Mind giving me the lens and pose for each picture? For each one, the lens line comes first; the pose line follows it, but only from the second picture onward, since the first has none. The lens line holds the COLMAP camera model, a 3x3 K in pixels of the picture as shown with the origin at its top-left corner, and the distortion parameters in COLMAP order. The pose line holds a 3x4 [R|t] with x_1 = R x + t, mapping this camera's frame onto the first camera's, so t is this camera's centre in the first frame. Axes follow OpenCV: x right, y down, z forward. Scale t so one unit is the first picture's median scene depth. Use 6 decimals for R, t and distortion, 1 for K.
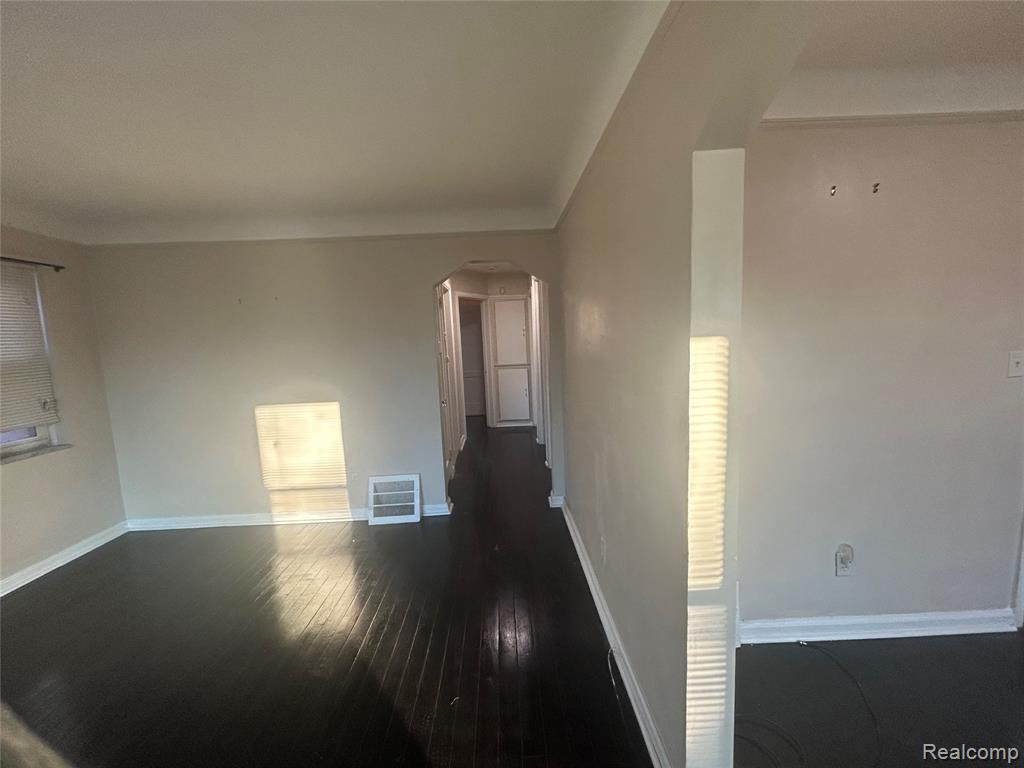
lens RADIAL K [[411.5, 0, 512.7], [0, 411.5, 382.6], [0, 0, 1]] dist [-0.000428, 0.000219]
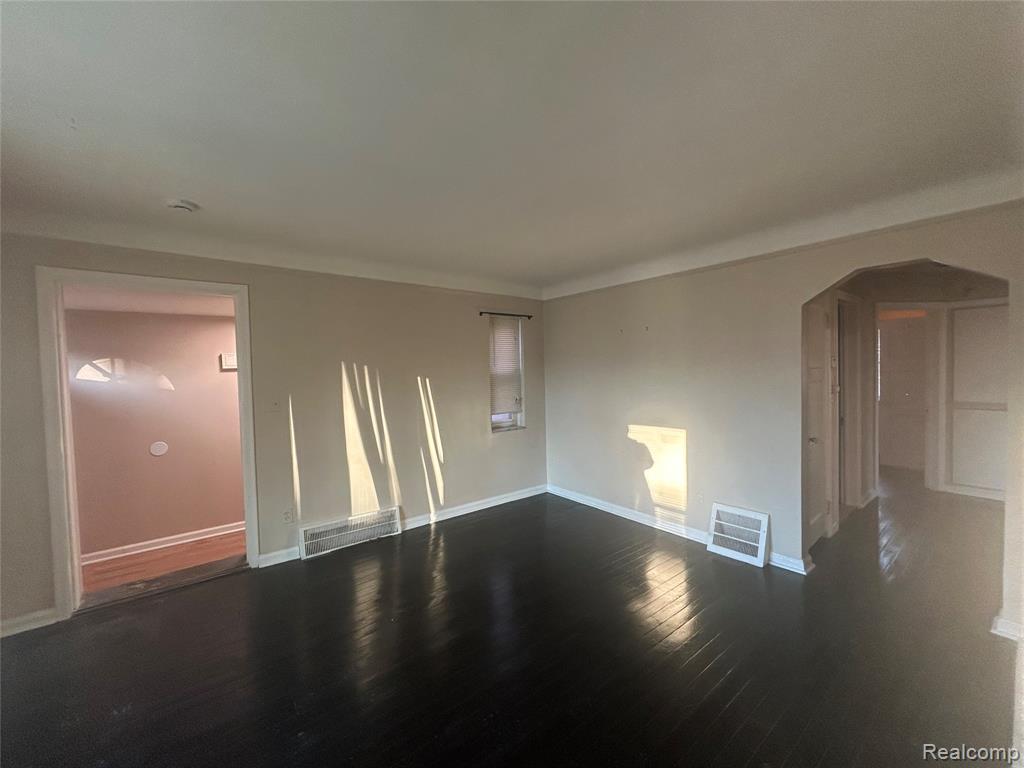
lens RADIAL K [[406.1, 0, 512.0], [0, 406.1, 384.0], [0, 0, 1]] dist [-0.000462, 0.000110]
pose [[0.594808, 0.055084, -0.801978, 0.128444], [-0.092956, 0.995670, -0.000556, -0.007615], [0.798475, 0.074879, 0.597353, 0.010111]]
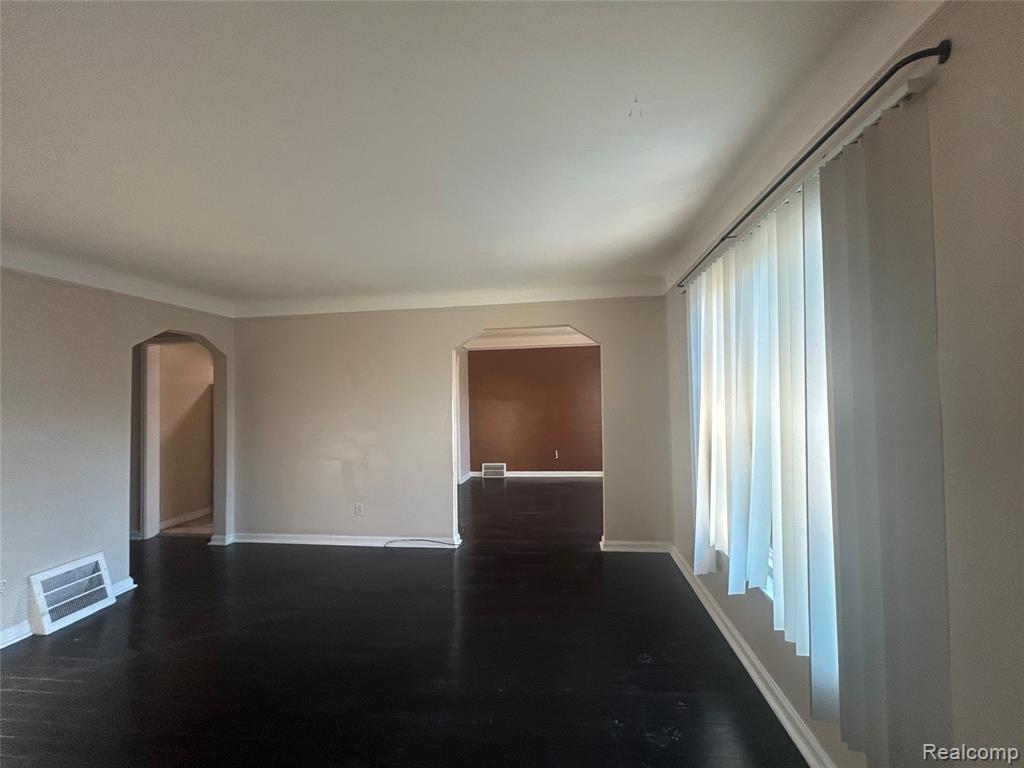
lens RADIAL K [[411.5, 0, 512.7], [0, 411.5, 382.6], [0, 0, 1]] dist [-0.000428, 0.000219]
pose [[0.156109, 0.069150, 0.985316, -0.965971], [0.118998, 0.988964, -0.088260, 0.047915], [-0.980545, 0.131029, 0.146158, -0.029278]]
